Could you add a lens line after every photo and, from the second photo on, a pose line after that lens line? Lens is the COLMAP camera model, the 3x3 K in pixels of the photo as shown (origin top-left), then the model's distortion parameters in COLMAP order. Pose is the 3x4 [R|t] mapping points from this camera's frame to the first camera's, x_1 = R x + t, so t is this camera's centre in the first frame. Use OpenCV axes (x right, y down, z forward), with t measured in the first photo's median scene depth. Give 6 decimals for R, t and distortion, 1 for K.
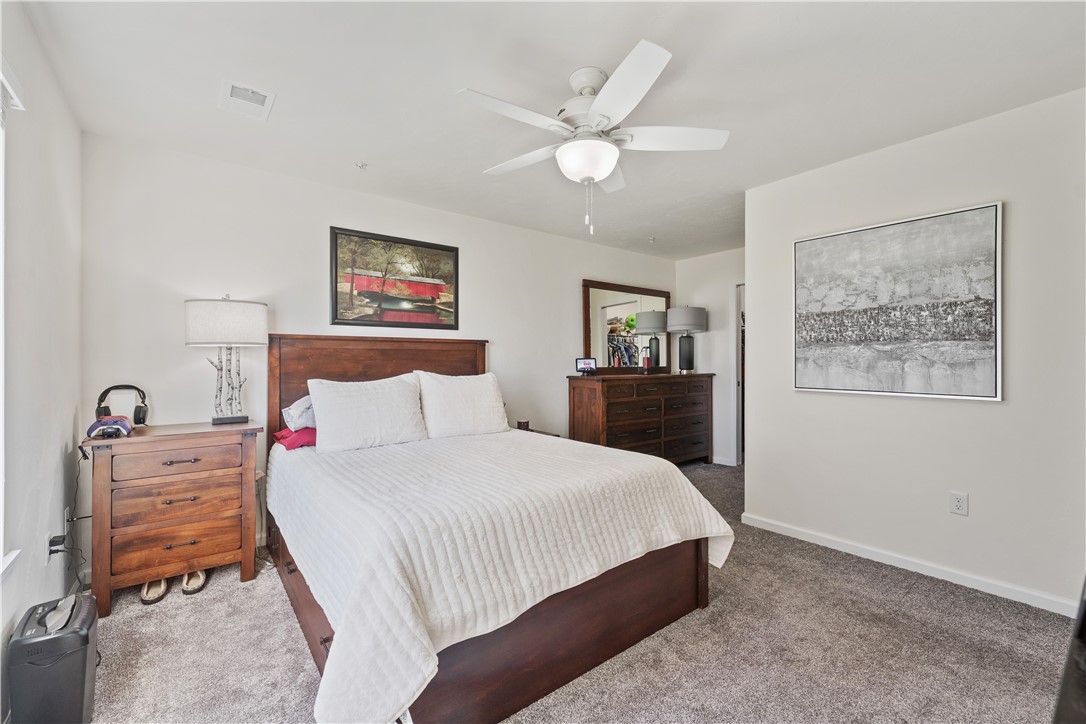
lens RADIAL K [[459.3, 0, 542.4], [0, 459.3, 358.8], [0, 0, 1]] dist [-0.000781, -0.000103]
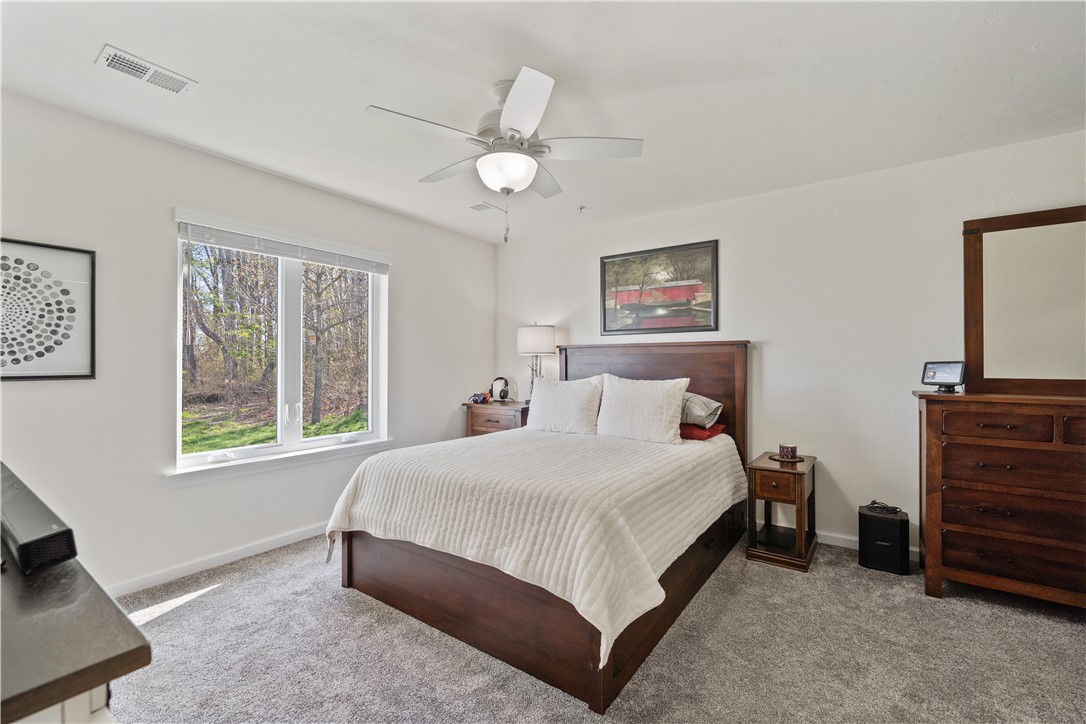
lens RADIAL K [[466.5, 0, 544.2], [0, 466.5, 357.4], [0, 0, 1]] dist [0.000543, -0.000215]
pose [[0.275445, -0.010933, -0.961255, 0.671456], [0.001994, 0.999940, -0.010801, -0.001428], [0.961315, 0.001059, 0.275451, 0.469571]]
